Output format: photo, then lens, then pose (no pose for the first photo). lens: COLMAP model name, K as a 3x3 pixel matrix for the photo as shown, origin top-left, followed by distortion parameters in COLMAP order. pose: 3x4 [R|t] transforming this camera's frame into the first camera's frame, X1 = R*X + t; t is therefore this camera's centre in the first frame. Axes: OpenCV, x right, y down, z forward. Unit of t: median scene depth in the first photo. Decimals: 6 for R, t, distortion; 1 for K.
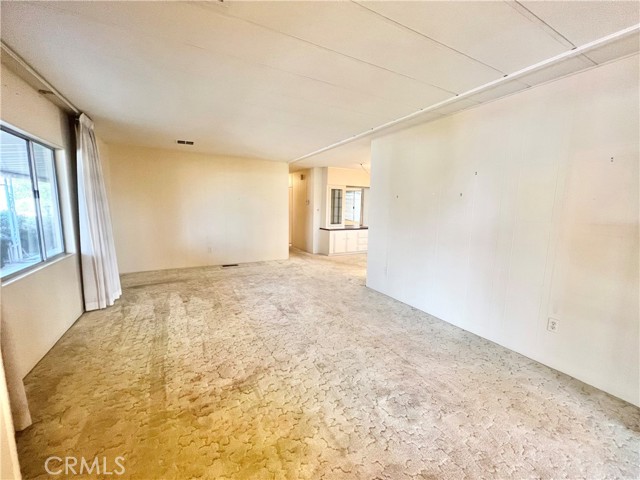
lens RADIAL K [[255.3, 0, 320.0], [0, 255.3, 240.0], [0, 0, 1]] dist [-0.001444, -0.000186]
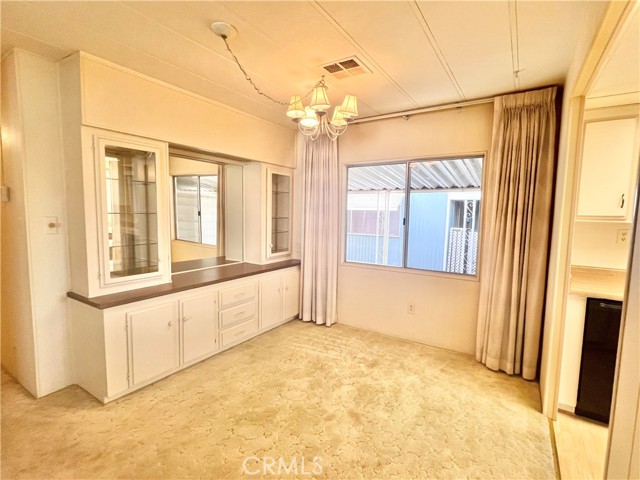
lens RADIAL K [[311.8, 0, 318.3], [0, 311.8, 240.4], [0, 0, 1]] dist [-0.002129, -0.000776]
pose [[0.880766, -0.046624, 0.471250, 0.079068], [0.063020, 0.997830, -0.019061, -0.079510], [-0.469339, 0.046486, 0.881794, 0.597909]]
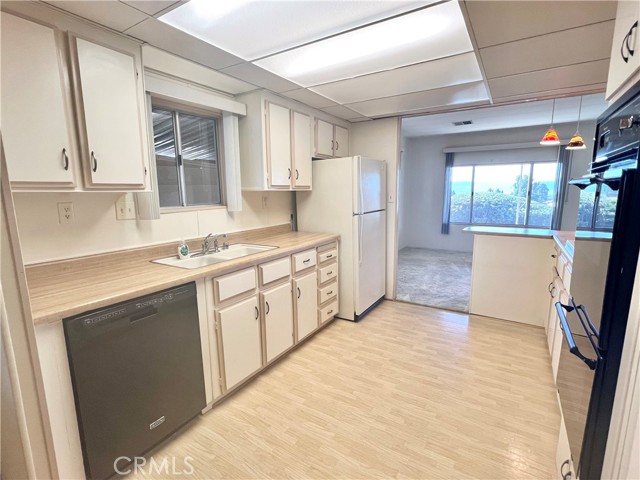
lens RADIAL K [[311.8, 0, 318.3], [0, 311.8, 240.4], [0, 0, 1]] dist [-0.002129, -0.000776]
pose [[-0.486566, -0.152539, 0.860224, 0.220091], [0.117967, 0.964150, 0.237694, -0.082669], [-0.865643, 0.217132, -0.451128, 0.682041]]
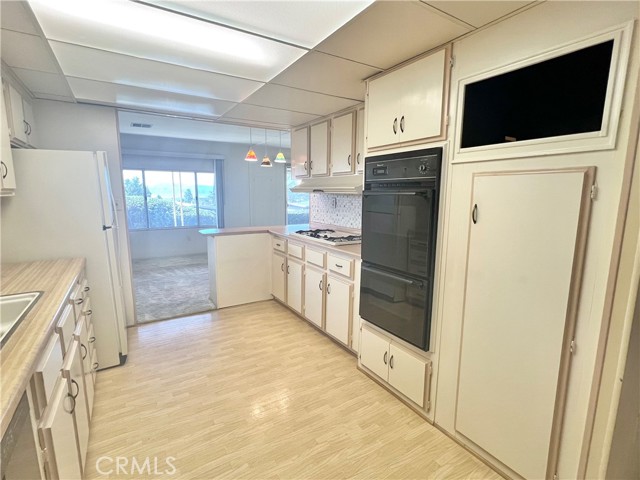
lens RADIAL K [[311.8, 0, 318.3], [0, 311.8, 240.4], [0, 0, 1]] dist [-0.002129, -0.000776]
pose [[-0.997966, -0.012023, -0.062604, 0.362884], [-0.029148, 0.959446, 0.280382, -0.094241], [0.056694, 0.281636, -0.957845, 0.763842]]
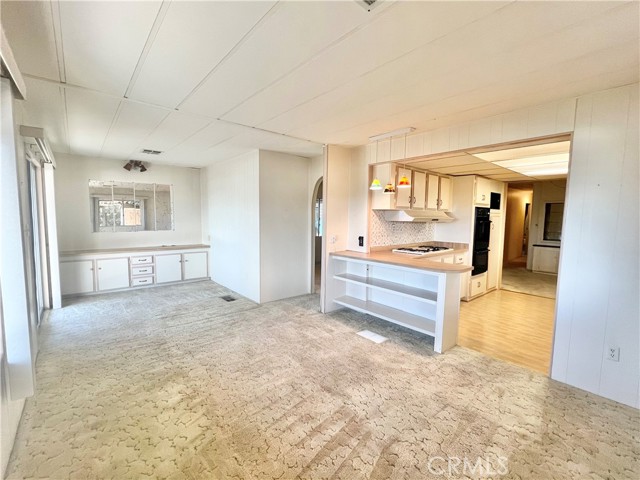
lens RADIAL K [[284.0, 0, 320.0], [0, 284.0, 240.0], [0, 0, 1]] dist [-0.001191, -0.000262]
pose [[0.209985, 0.068053, -0.975333, 0.861518], [-0.141291, 0.989215, 0.038603, 0.012018], [0.967441, 0.129700, 0.217336, -0.014803]]
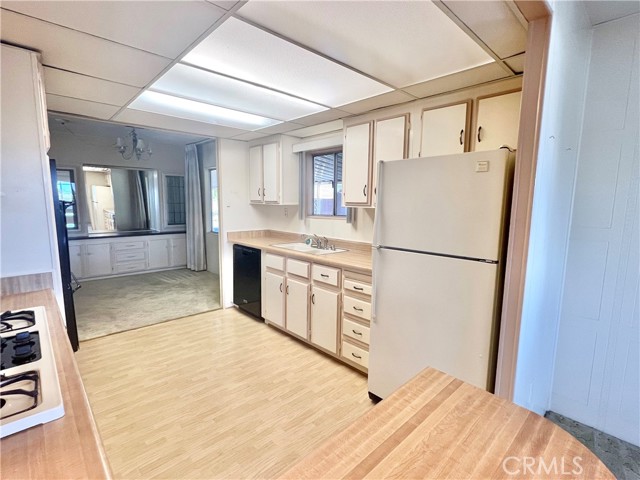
lens RADIAL K [[311.8, 0, 318.3], [0, 311.8, 240.4], [0, 0, 1]] dist [-0.002129, -0.000776]
pose [[0.968106, -0.037430, 0.247731, 0.433915], [0.037538, 0.999286, 0.004290, -0.019930], [-0.247714, 0.005146, 0.968819, 0.183122]]
